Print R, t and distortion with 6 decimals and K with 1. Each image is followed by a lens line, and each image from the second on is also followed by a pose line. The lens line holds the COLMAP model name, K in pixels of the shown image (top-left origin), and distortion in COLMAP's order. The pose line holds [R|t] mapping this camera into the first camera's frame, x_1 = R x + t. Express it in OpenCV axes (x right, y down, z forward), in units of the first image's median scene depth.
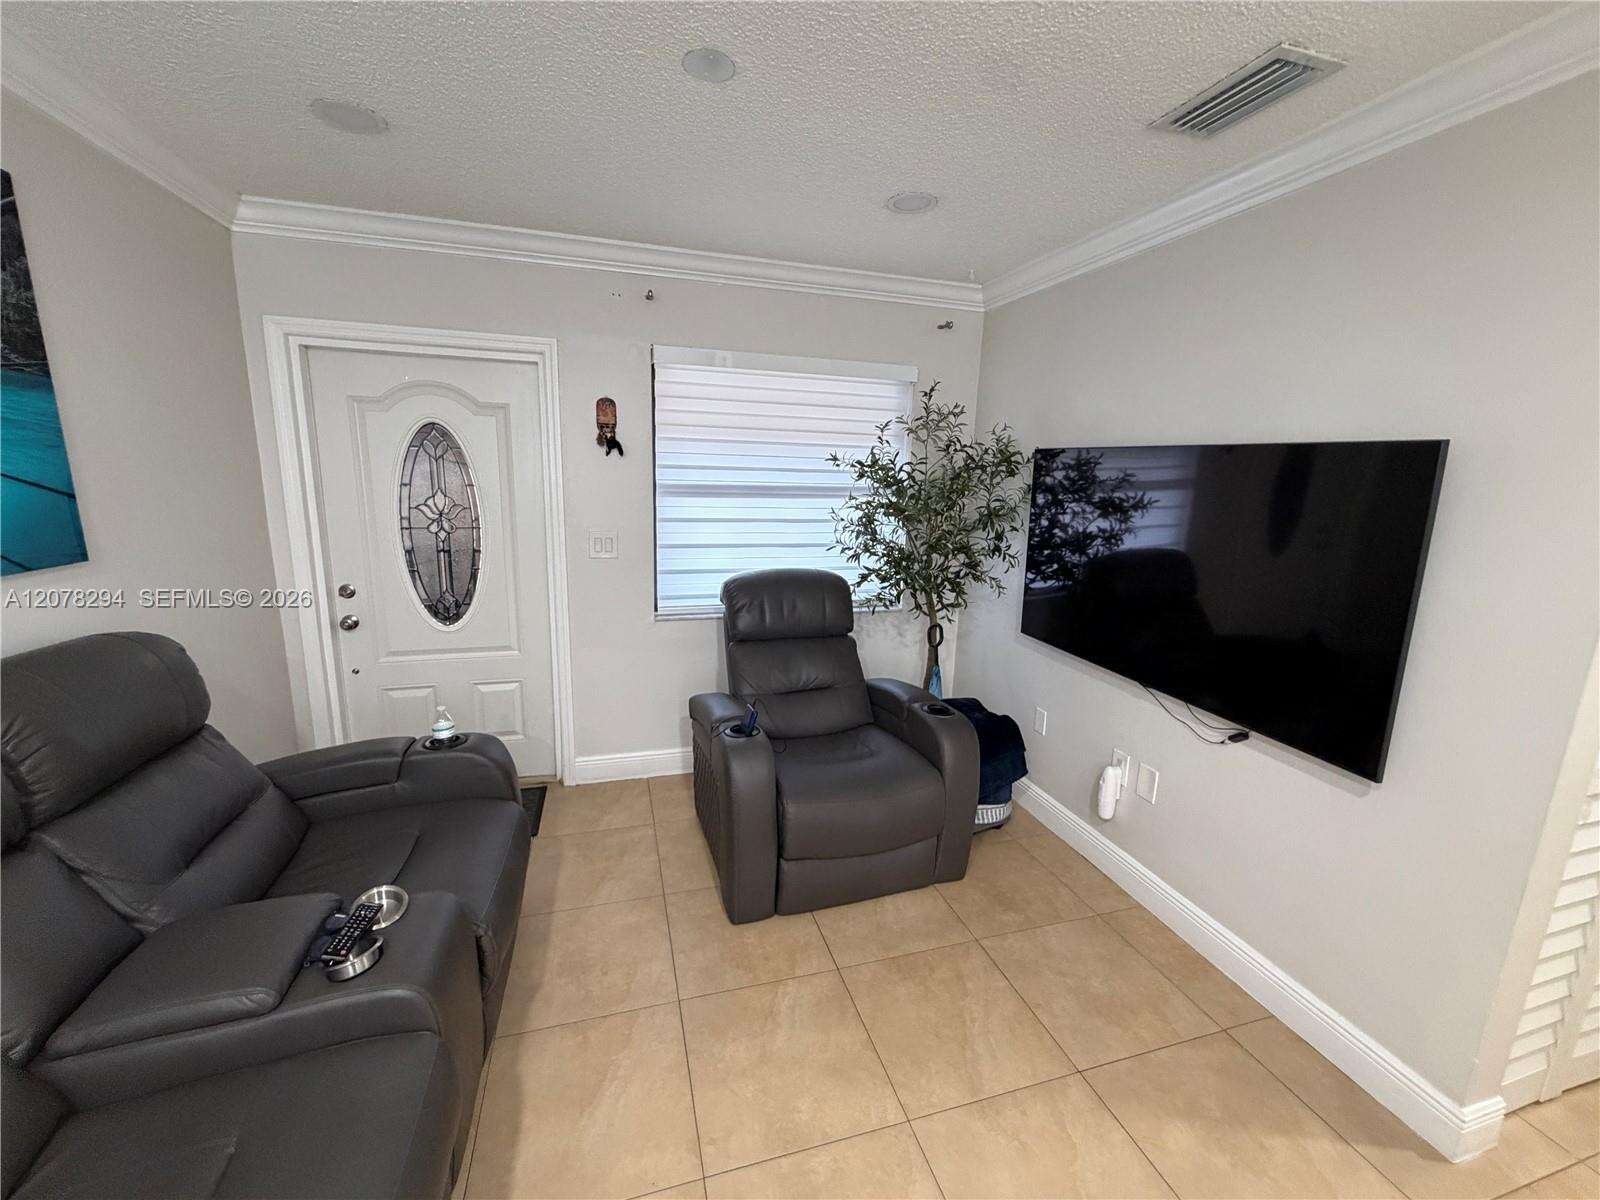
lens RADIAL K [[636.4, 0, 794.0], [0, 636.4, 596.4], [0, 0, 1]] dist [0.001233, -0.000094]
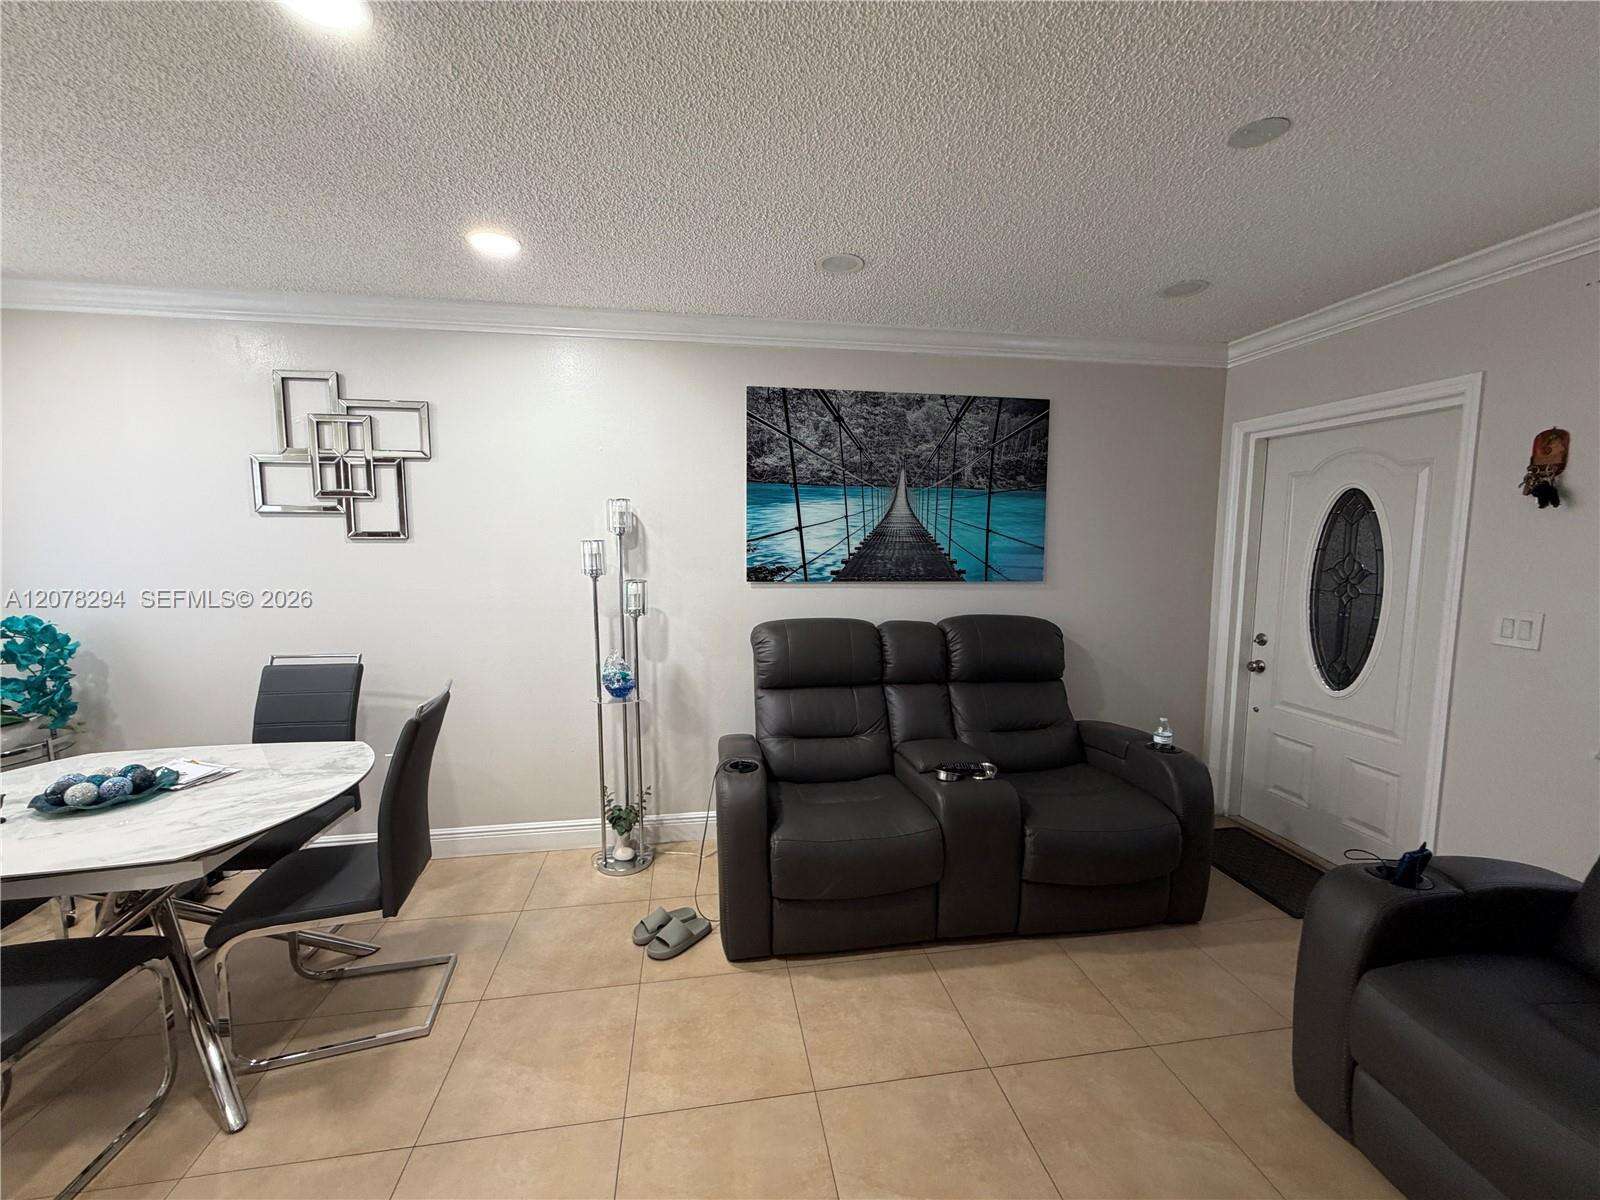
lens RADIAL K [[636.4, 0, 794.4], [0, 636.4, 602.4], [0, 0, 1]] dist [0.001233, -0.000094]
pose [[-0.131896, 0.076984, -0.988270, 0.609598], [-0.202586, 0.973843, 0.102898, -0.022953], [0.970341, 0.213781, -0.112850, 0.316483]]
